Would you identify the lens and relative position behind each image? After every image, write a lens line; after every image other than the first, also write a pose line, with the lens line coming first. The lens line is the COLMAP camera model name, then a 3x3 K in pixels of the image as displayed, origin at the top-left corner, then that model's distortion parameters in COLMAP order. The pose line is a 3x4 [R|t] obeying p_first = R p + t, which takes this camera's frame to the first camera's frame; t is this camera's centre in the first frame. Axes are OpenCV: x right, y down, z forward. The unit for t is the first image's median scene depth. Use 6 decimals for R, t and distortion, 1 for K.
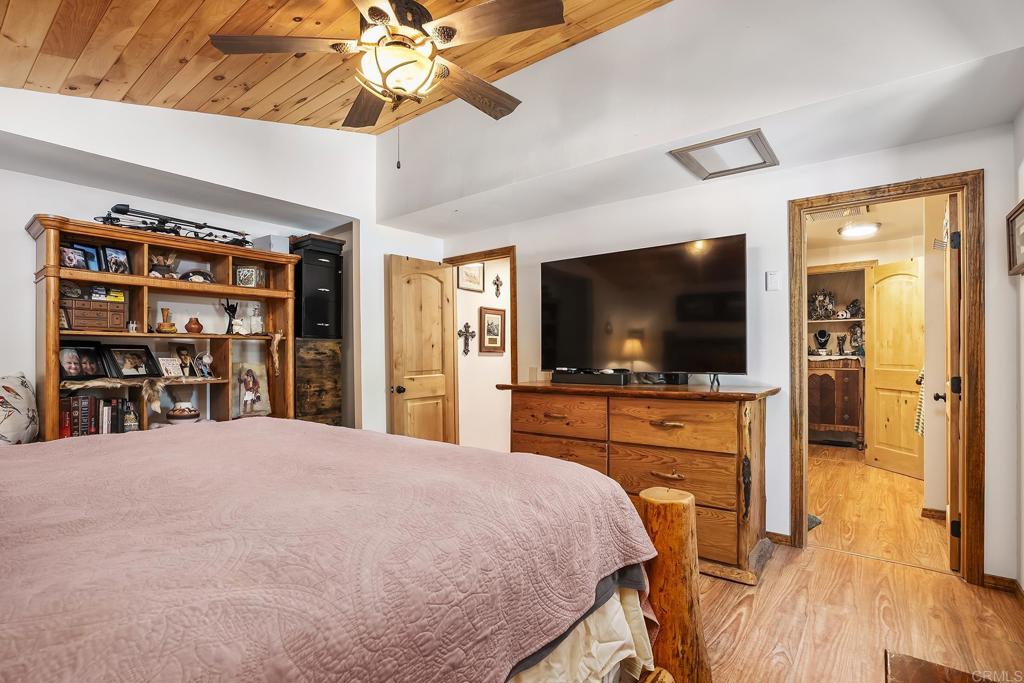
lens RADIAL K [[466.6, 0, 507.2], [0, 466.6, 352.5], [0, 0, 1]] dist [-0.037948, 0.012451]
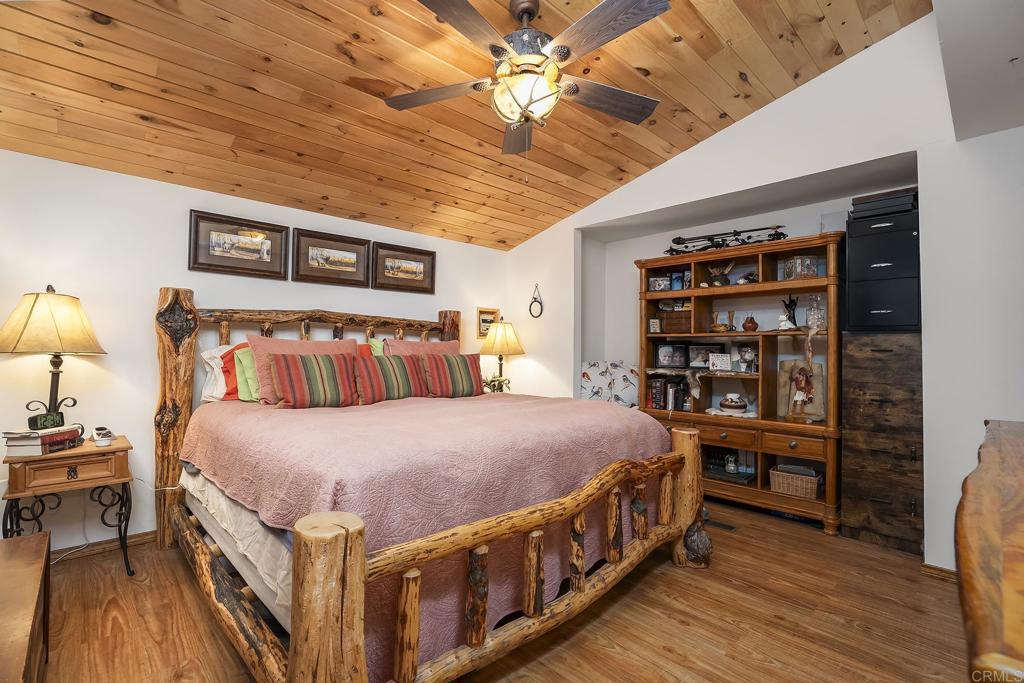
lens RADIAL K [[466.6, 0, 511.9], [0, 466.6, 341.3], [0, 0, 1]] dist [-0.037948, 0.012451]
pose [[-0.119924, -0.017486, -0.992629, 0.451043], [-0.003338, 0.999846, -0.017209, 0.001805], [0.992777, 0.001249, -0.119964, 0.559813]]
